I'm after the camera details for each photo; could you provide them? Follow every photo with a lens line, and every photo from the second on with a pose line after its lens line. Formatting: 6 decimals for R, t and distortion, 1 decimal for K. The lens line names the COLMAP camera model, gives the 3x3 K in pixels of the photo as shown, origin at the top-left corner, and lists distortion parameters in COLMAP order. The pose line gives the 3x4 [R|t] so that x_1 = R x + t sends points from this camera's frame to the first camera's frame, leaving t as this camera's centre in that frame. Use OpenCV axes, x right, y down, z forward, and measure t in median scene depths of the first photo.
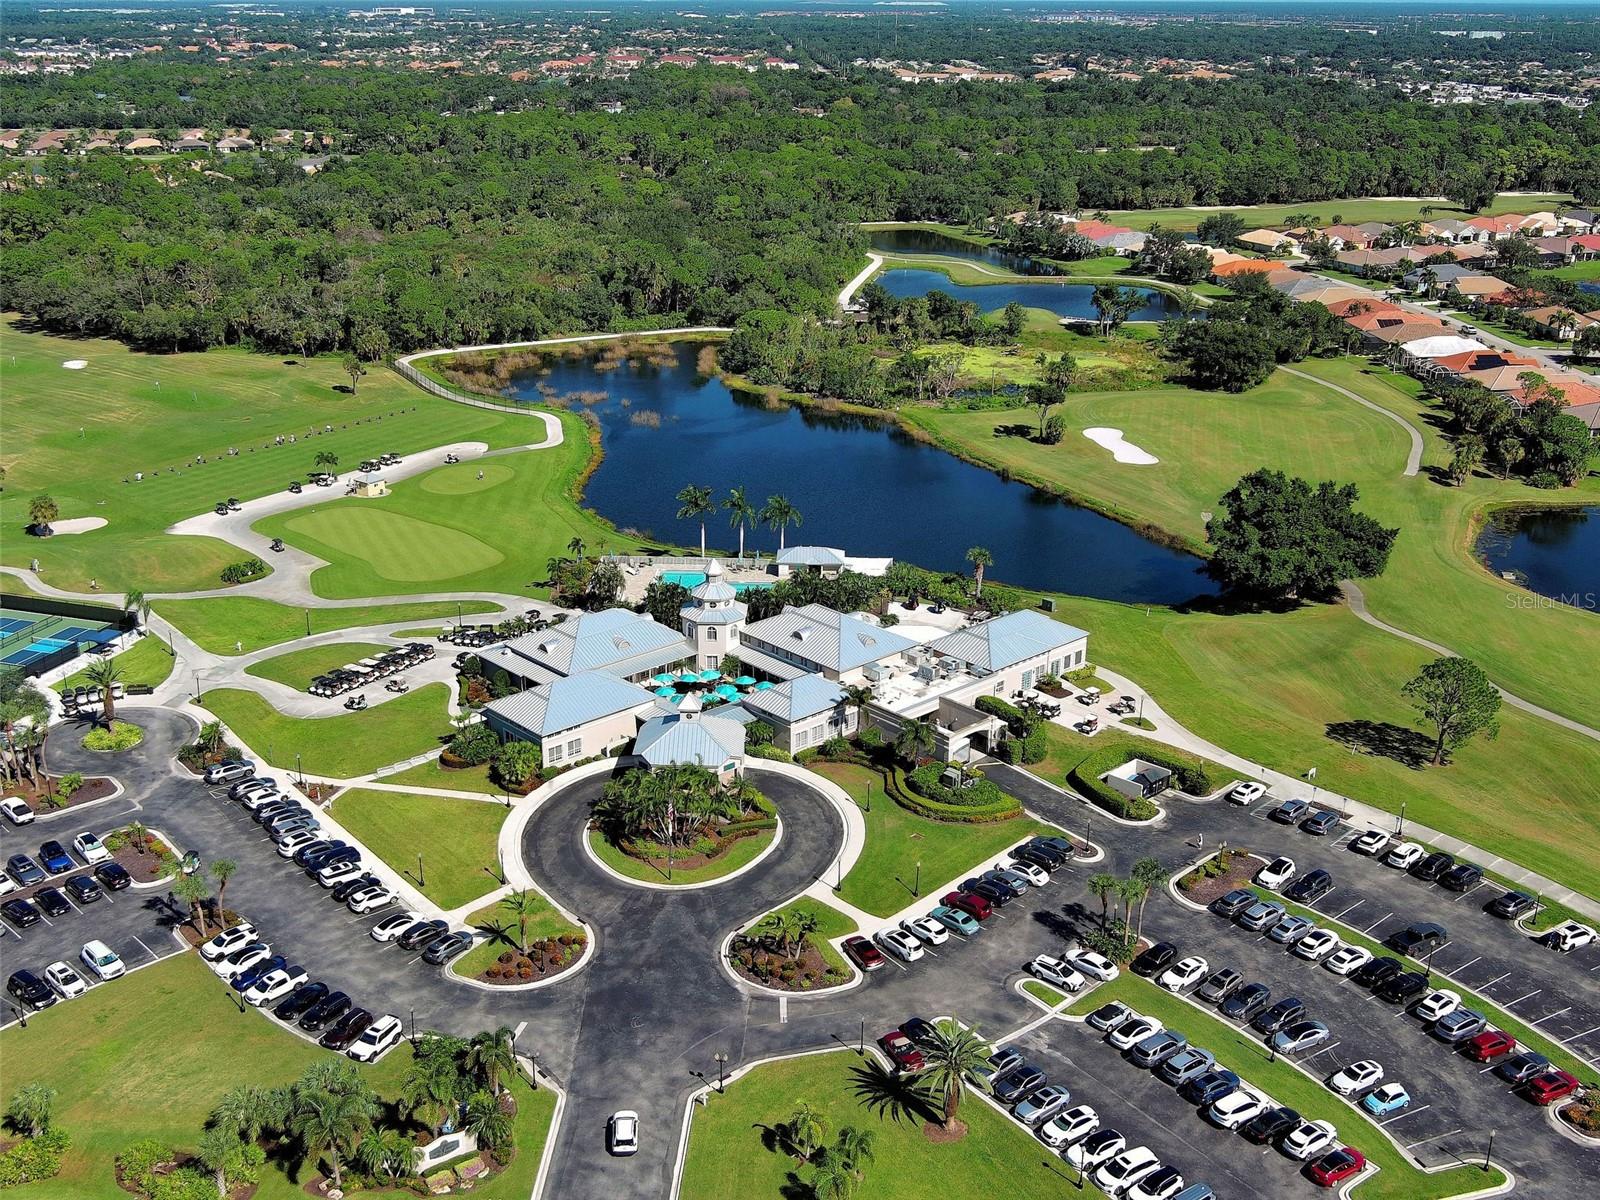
lens RADIAL K [[1672.9, 0, 789.3], [0, 1672.9, 602.5], [0, 0, 1]] dist [0.049996, -0.111086]
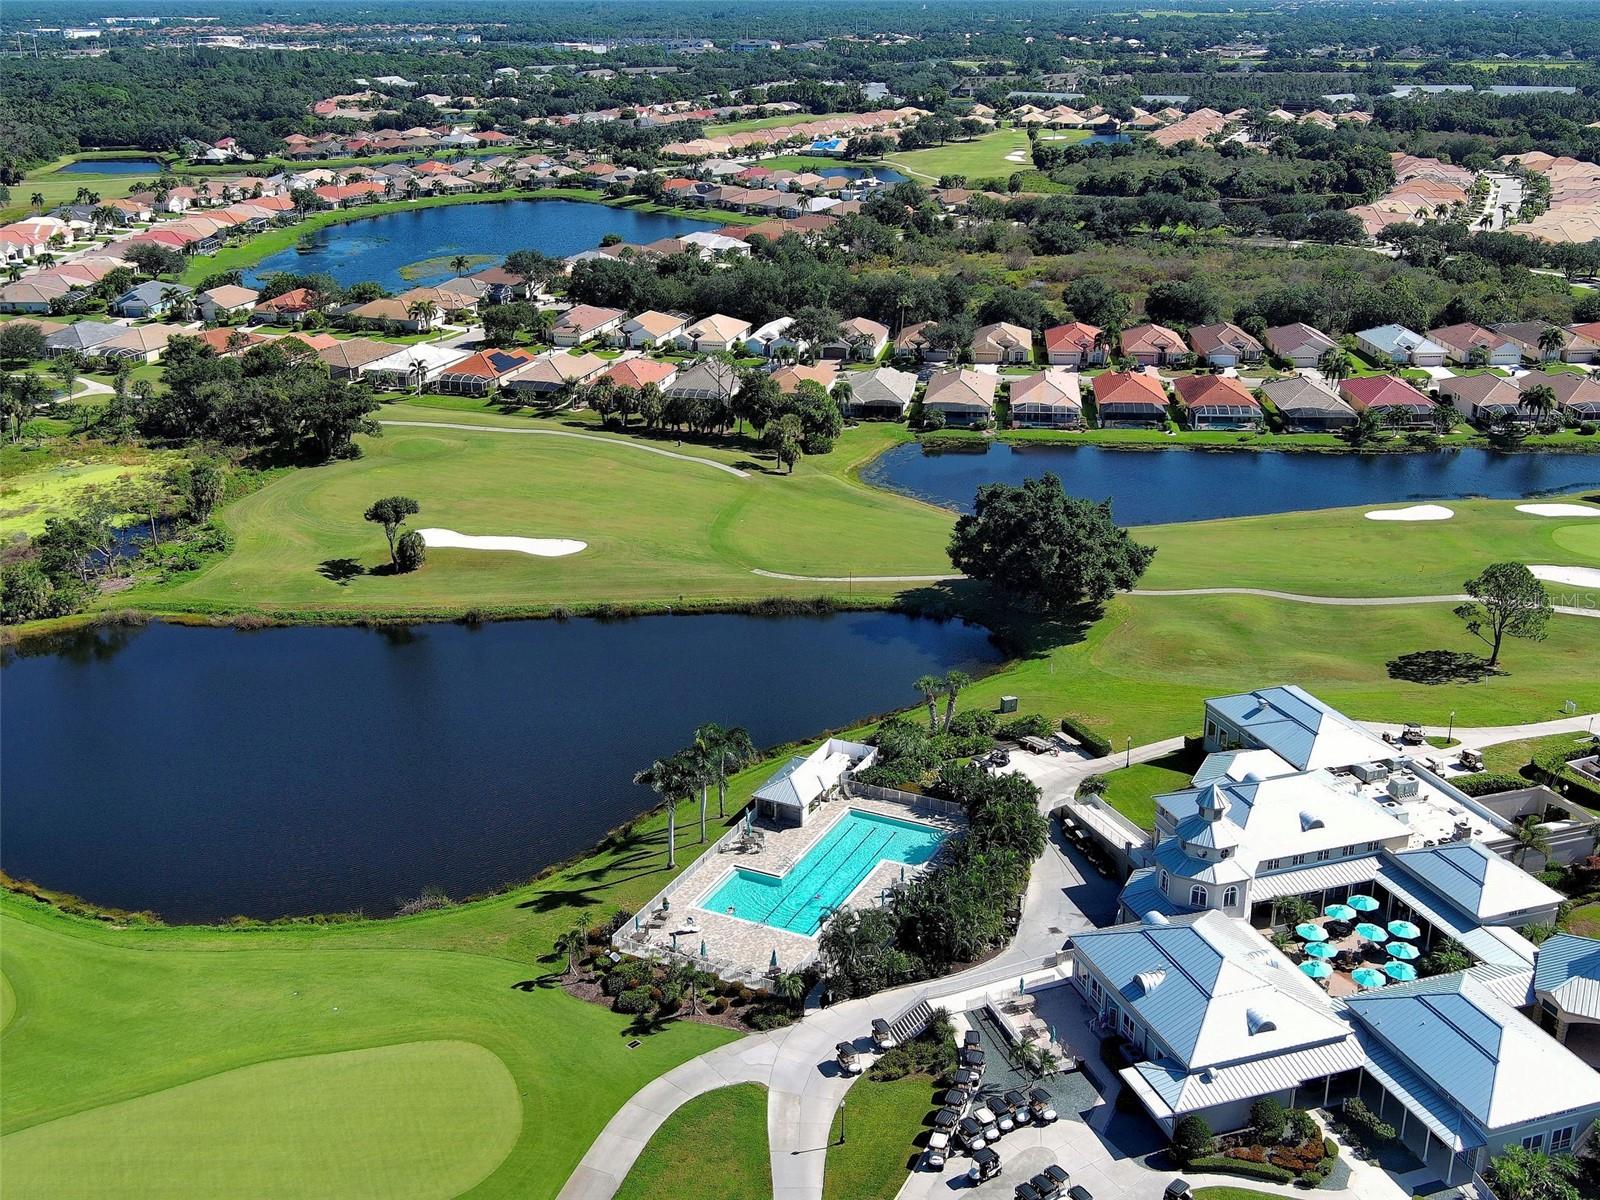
lens RADIAL K [[1672.9, 0, 789.3], [0, 1672.9, 602.5], [0, 0, 1]] dist [0.049996, -0.111086]
pose [[0.409611, -0.324029, 0.852774, -0.621970], [0.318444, 0.926777, 0.199190, -0.263727], [-0.854875, 0.189970, 0.482804, 0.751230]]
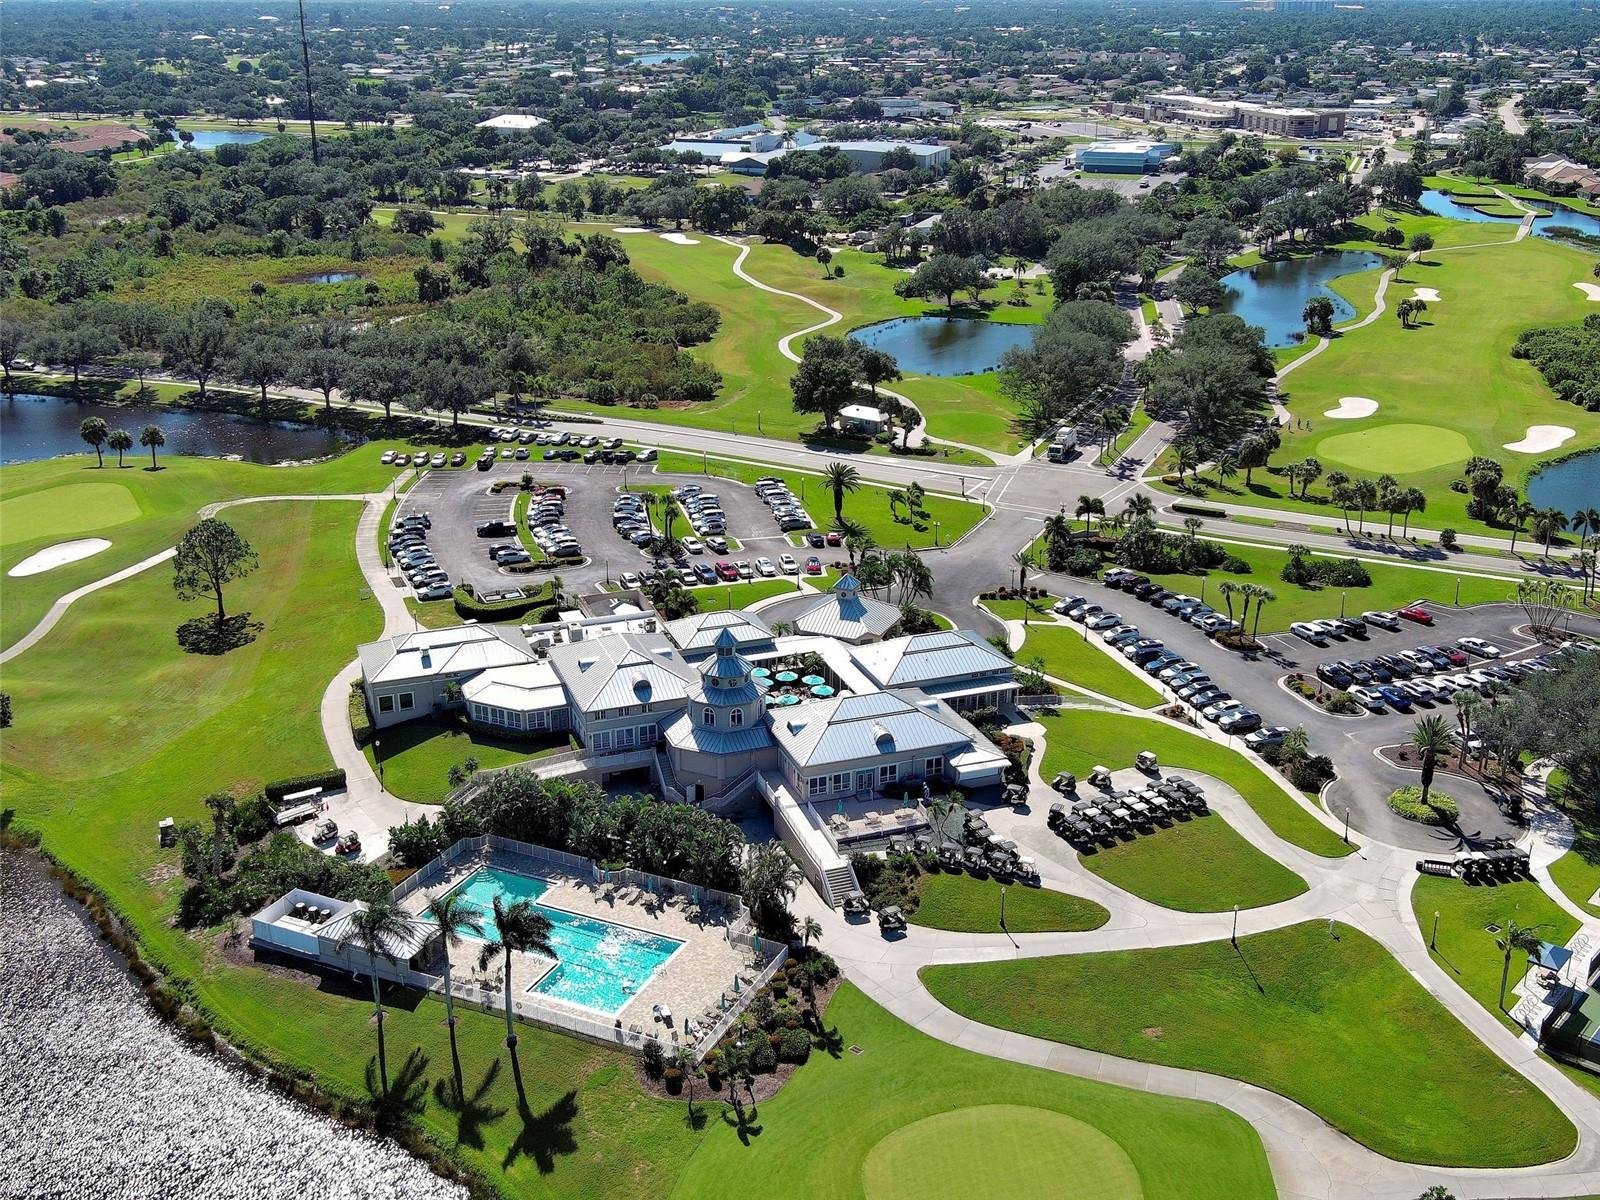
lens RADIAL K [[1672.9, 0, 789.3], [0, 1672.9, 602.5], [0, 0, 1]] dist [0.049996, -0.111086]
pose [[-0.921184, -0.137373, 0.364071, -0.351954], [0.132278, 0.769346, 0.624987, -0.515595], [-0.365953, 0.623887, -0.690538, 1.450863]]
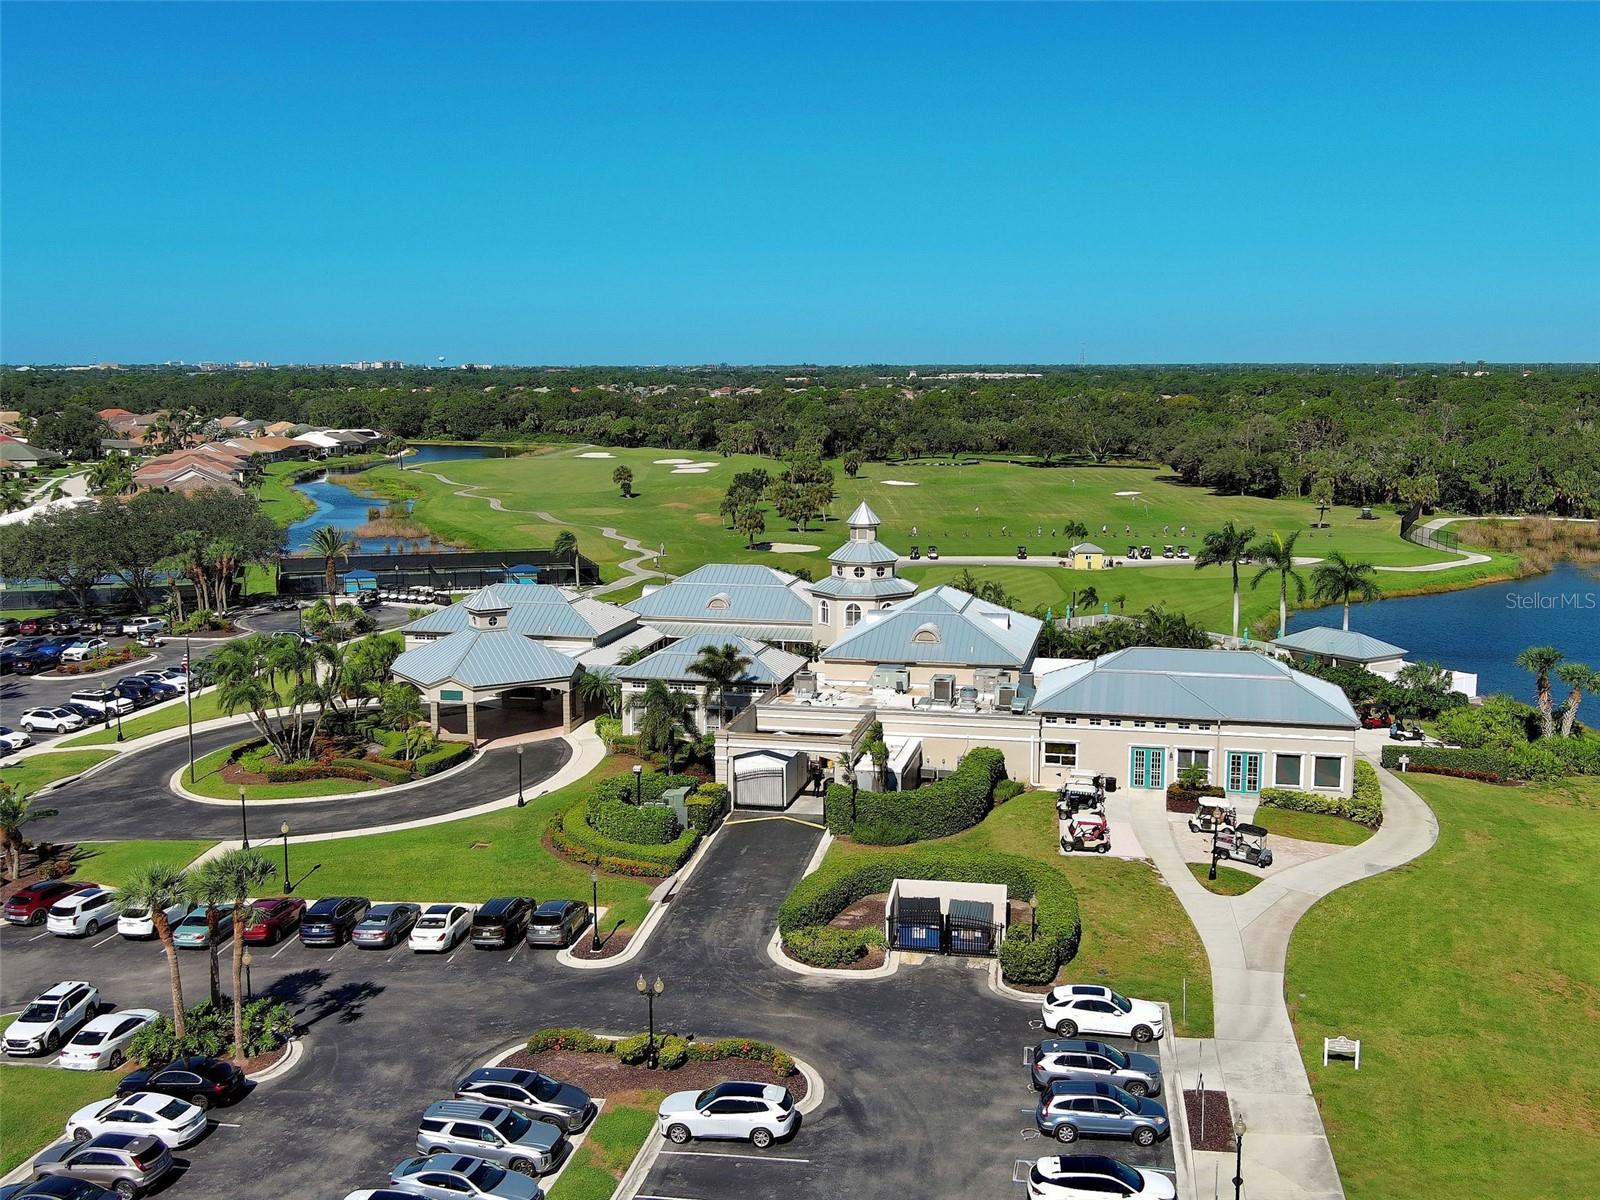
lens RADIAL K [[1672.9, 0, 789.3], [0, 1672.9, 602.5], [0, 0, 1]] dist [0.049996, -0.111086]
pose [[0.573975, 0.110881, -0.811331, 0.431208], [-0.276139, 0.958965, -0.064296, 0.055718], [0.770909, 0.260945, 0.581040, 0.574378]]
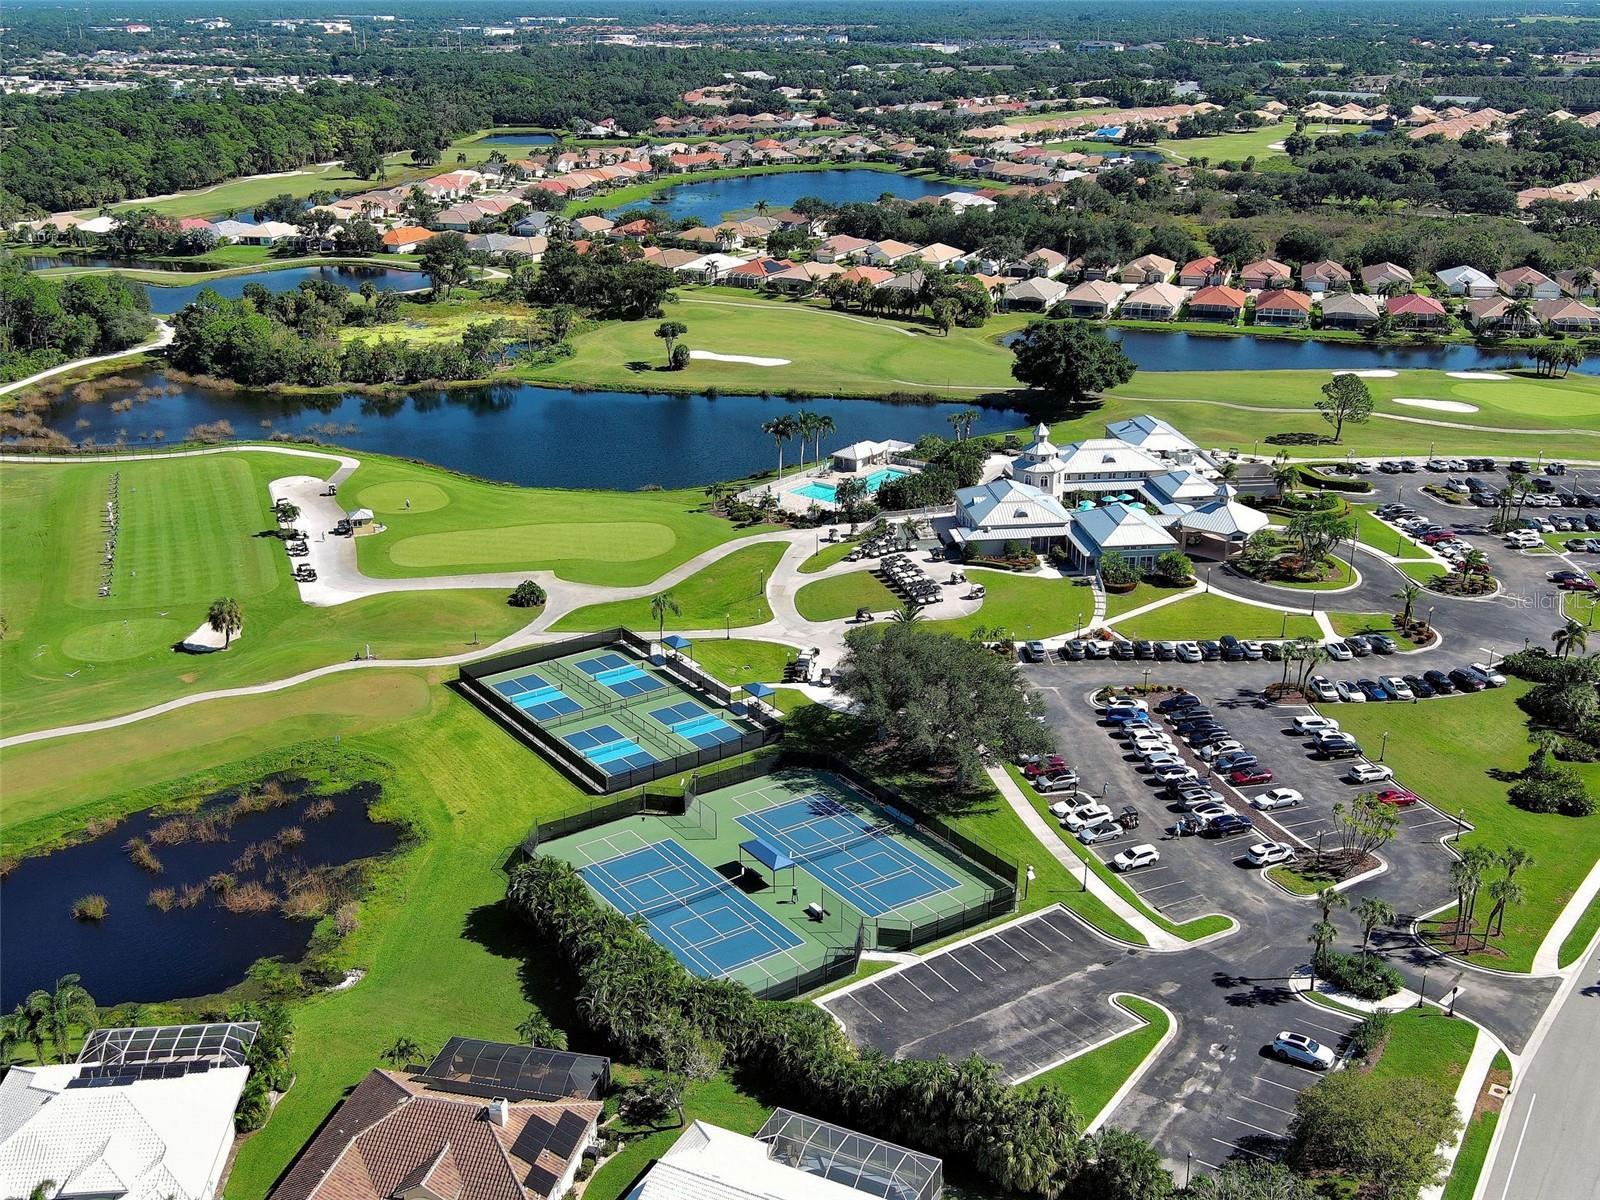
lens RADIAL K [[1672.9, 0, 789.3], [0, 1672.9, 602.5], [0, 0, 1]] dist [0.049996, -0.111086]
pose [[0.595523, -0.284801, 0.751159, -1.095874], [0.280741, 0.949873, 0.137571, -0.118748], [-0.752687, 0.128954, 0.645627, 0.304517]]
